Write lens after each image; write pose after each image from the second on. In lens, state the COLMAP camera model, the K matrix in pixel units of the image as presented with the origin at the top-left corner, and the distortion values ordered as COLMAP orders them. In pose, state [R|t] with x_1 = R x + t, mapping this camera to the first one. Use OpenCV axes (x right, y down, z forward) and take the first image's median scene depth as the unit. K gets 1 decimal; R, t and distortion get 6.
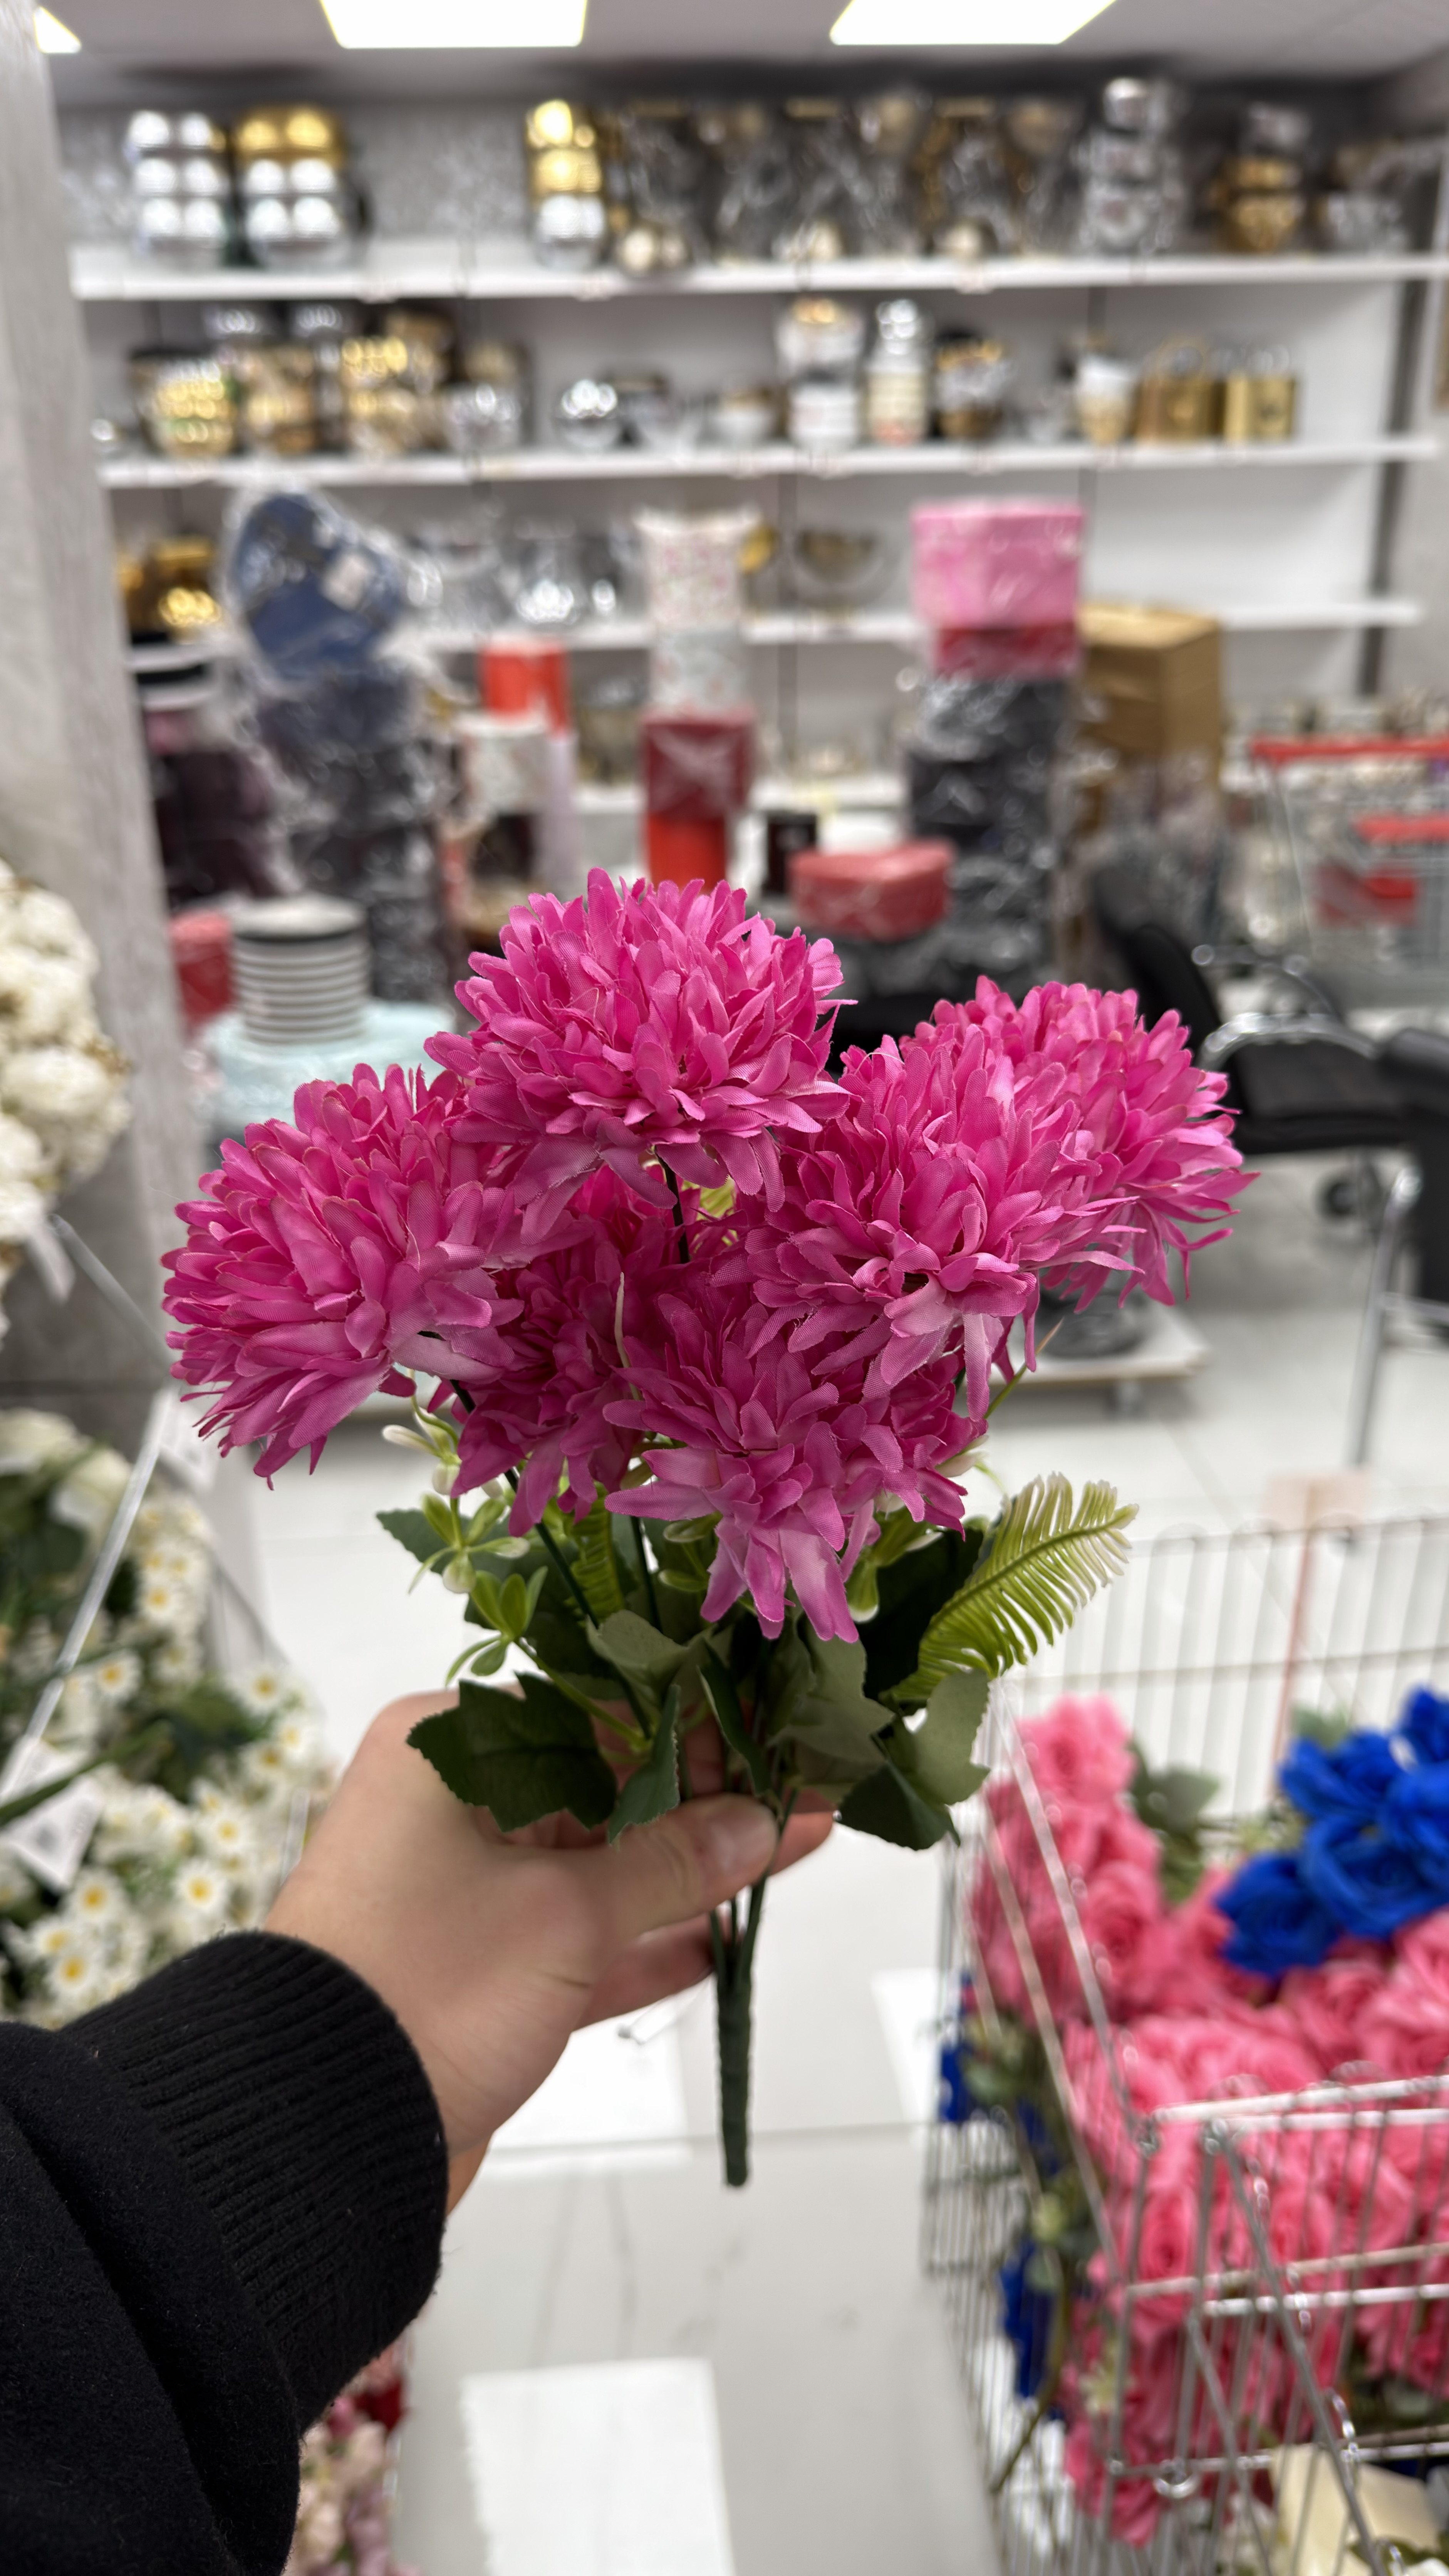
lens RADIAL K [[1885.7, 0, 706.2], [0, 1885.7, 1305.6], [0, 0, 1]] dist [-0.028962, -0.003335]
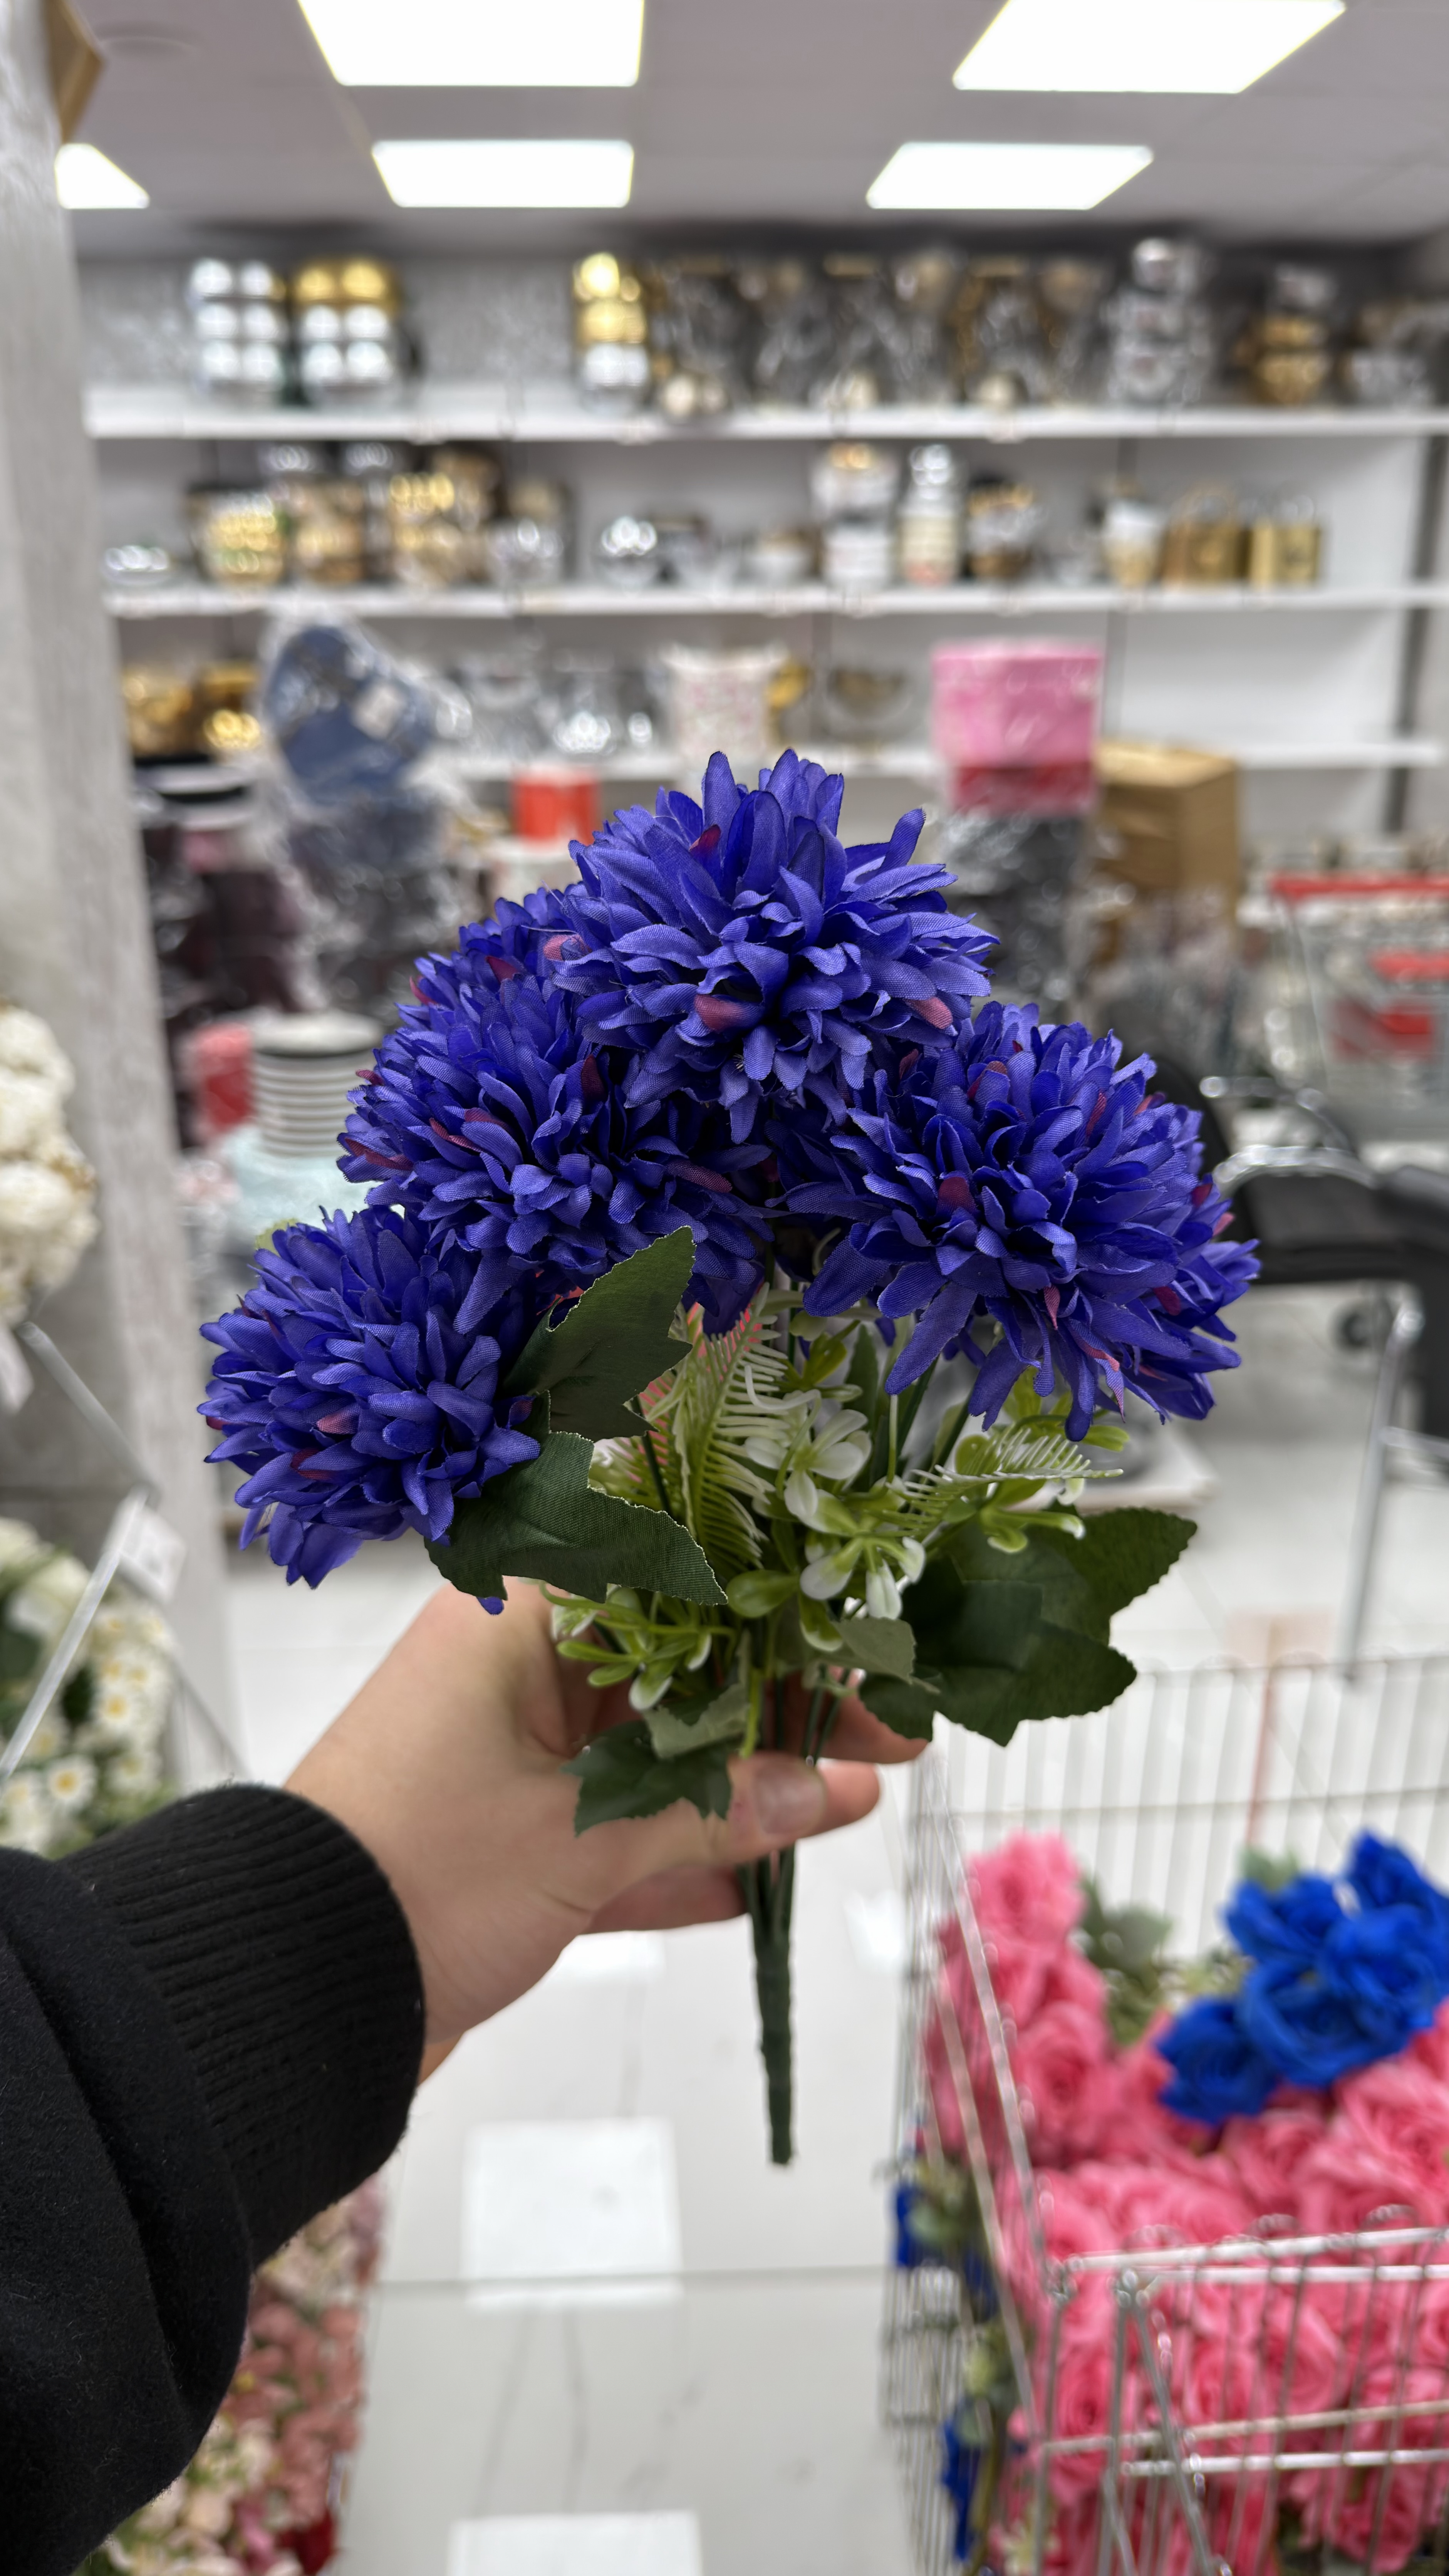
lens RADIAL K [[1879.6, 0, 712.7], [0, 1879.6, 1304.2], [0, 0, 1]] dist [0.009977, -0.069841]
pose [[0.999599, 0.021429, -0.018492, 0.011825], [-0.022535, 0.997832, -0.061838, -0.001216], [0.017127, 0.062230, 0.997915, -0.003455]]
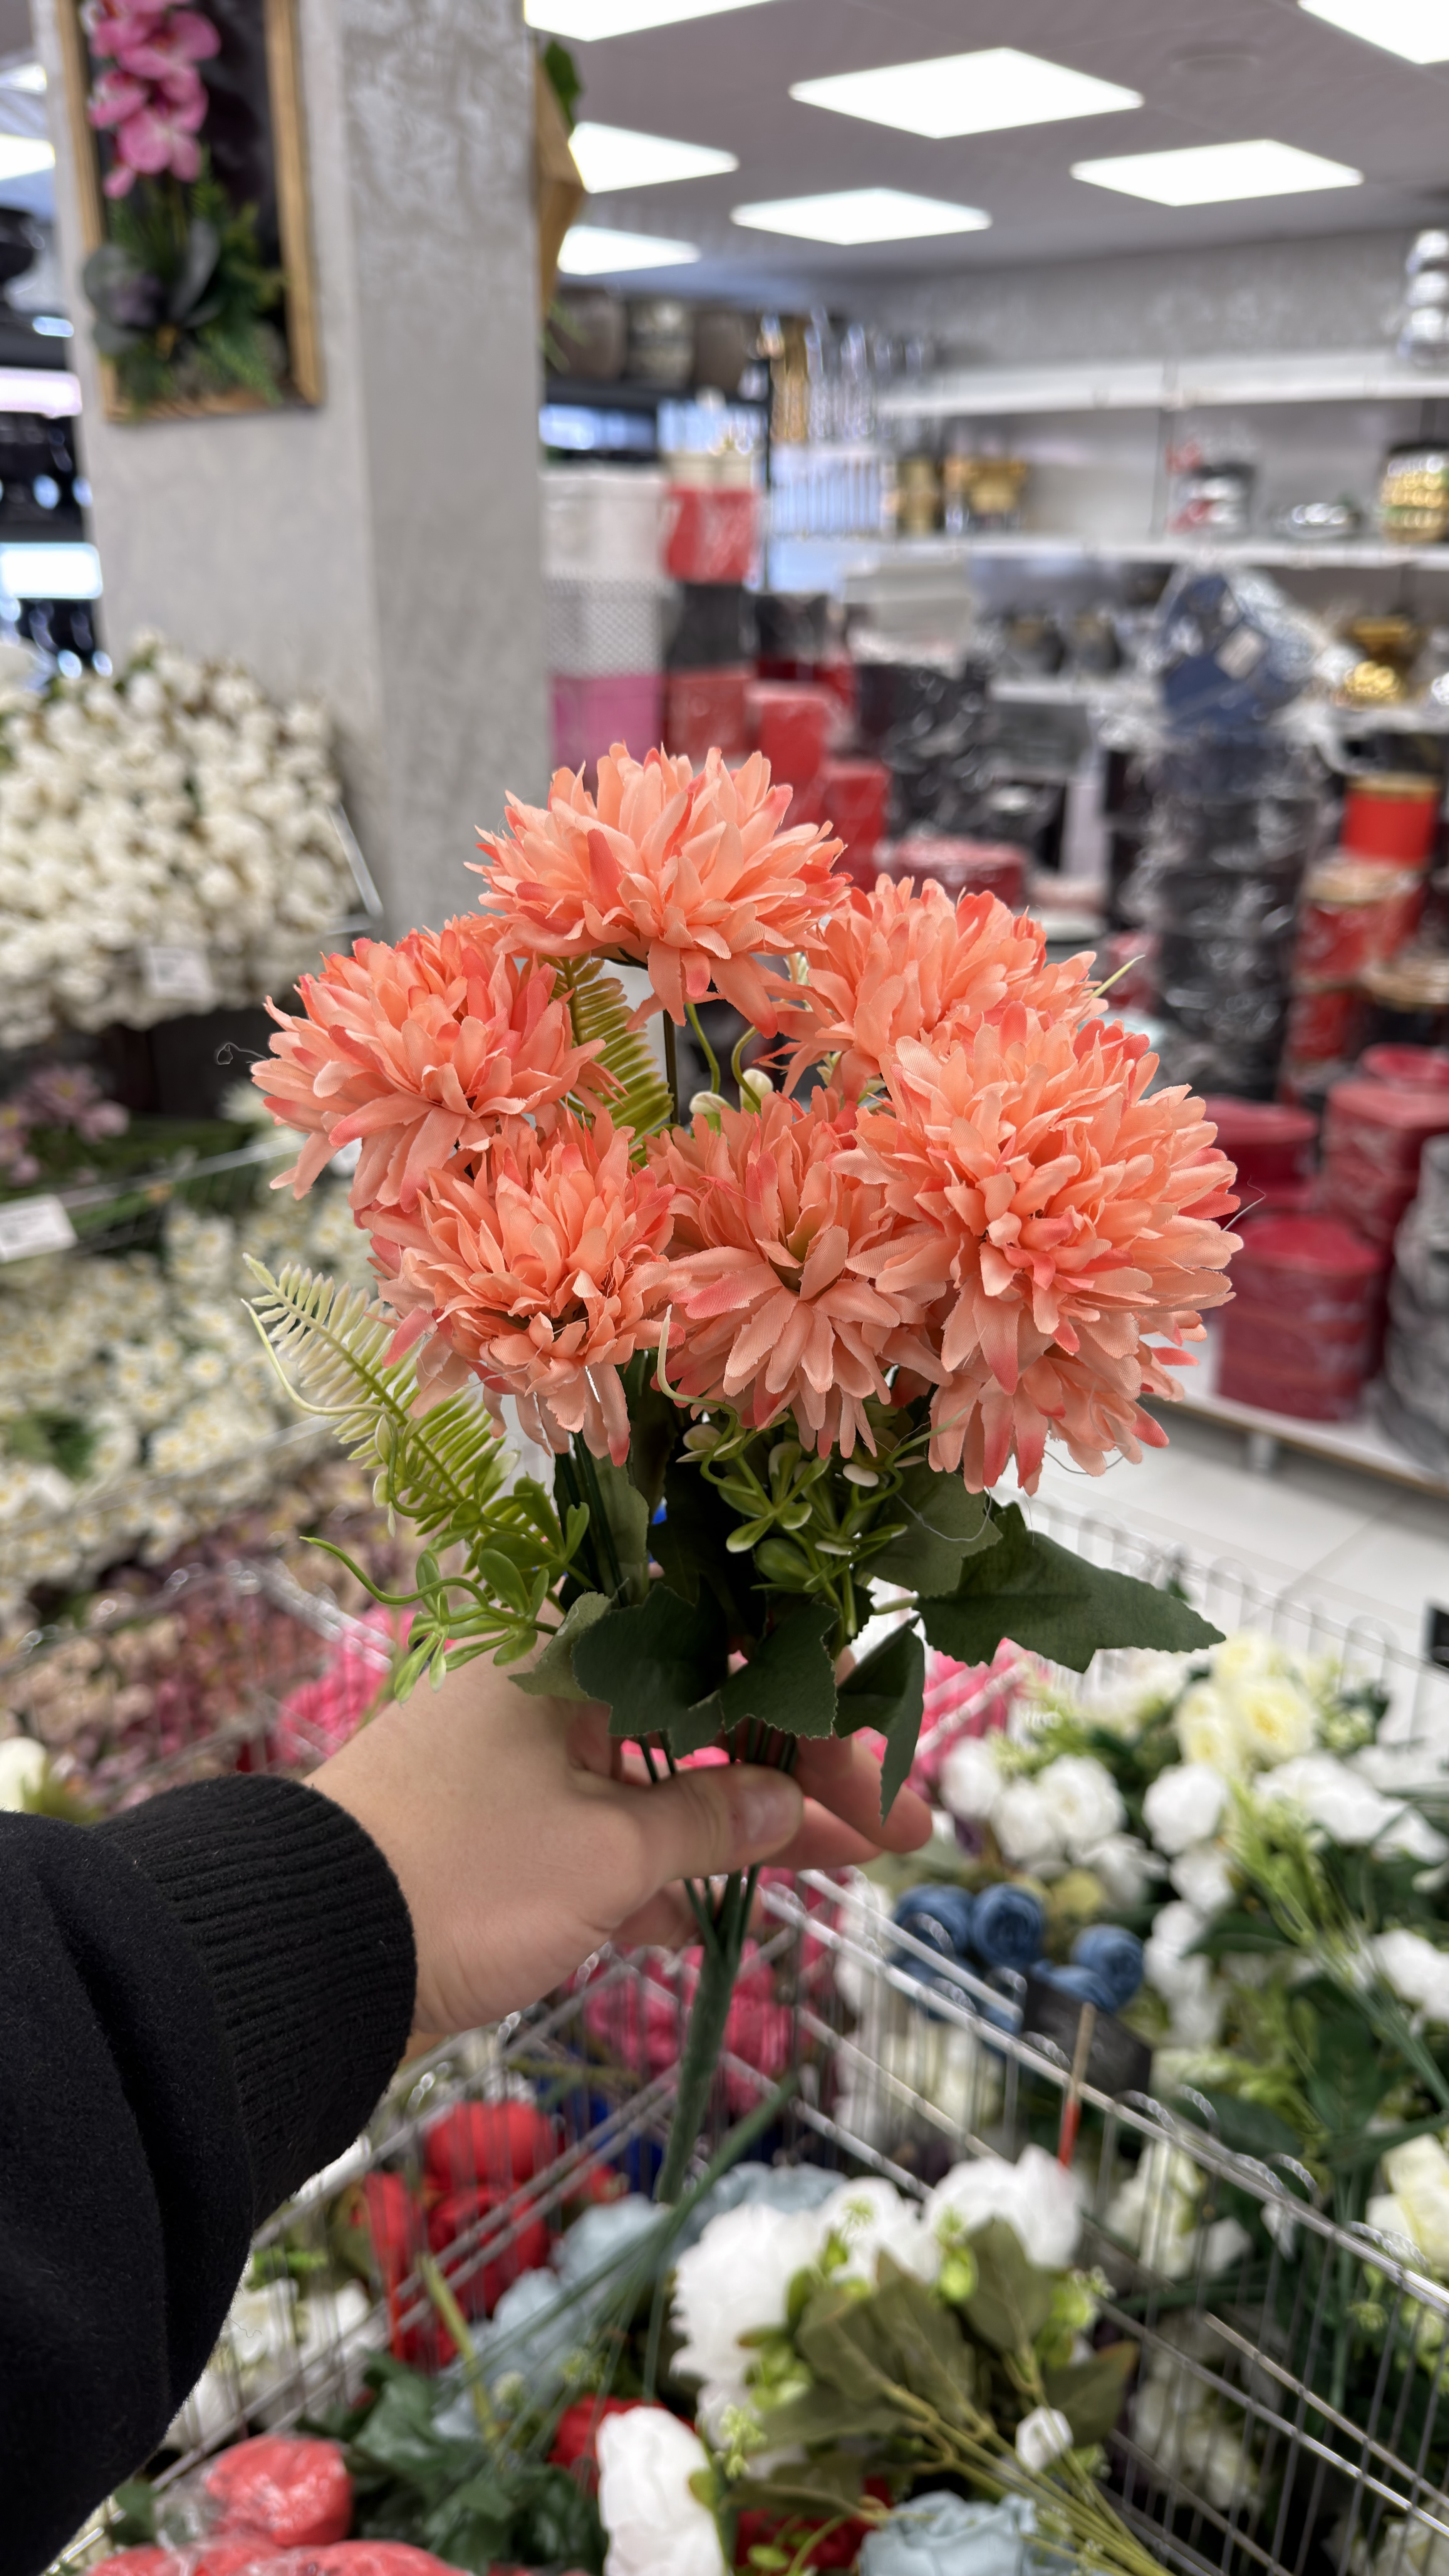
lens RADIAL K [[1871.1, 0, 731.2], [0, 1871.1, 1292.9], [0, 0, 1]] dist [-0.019497, -0.005972]
pose [[0.695831, 0.287615, -0.658101, 0.294115], [-0.311835, 0.946424, 0.083910, -0.013048], [0.646976, 0.146832, 0.748239, 0.011438]]
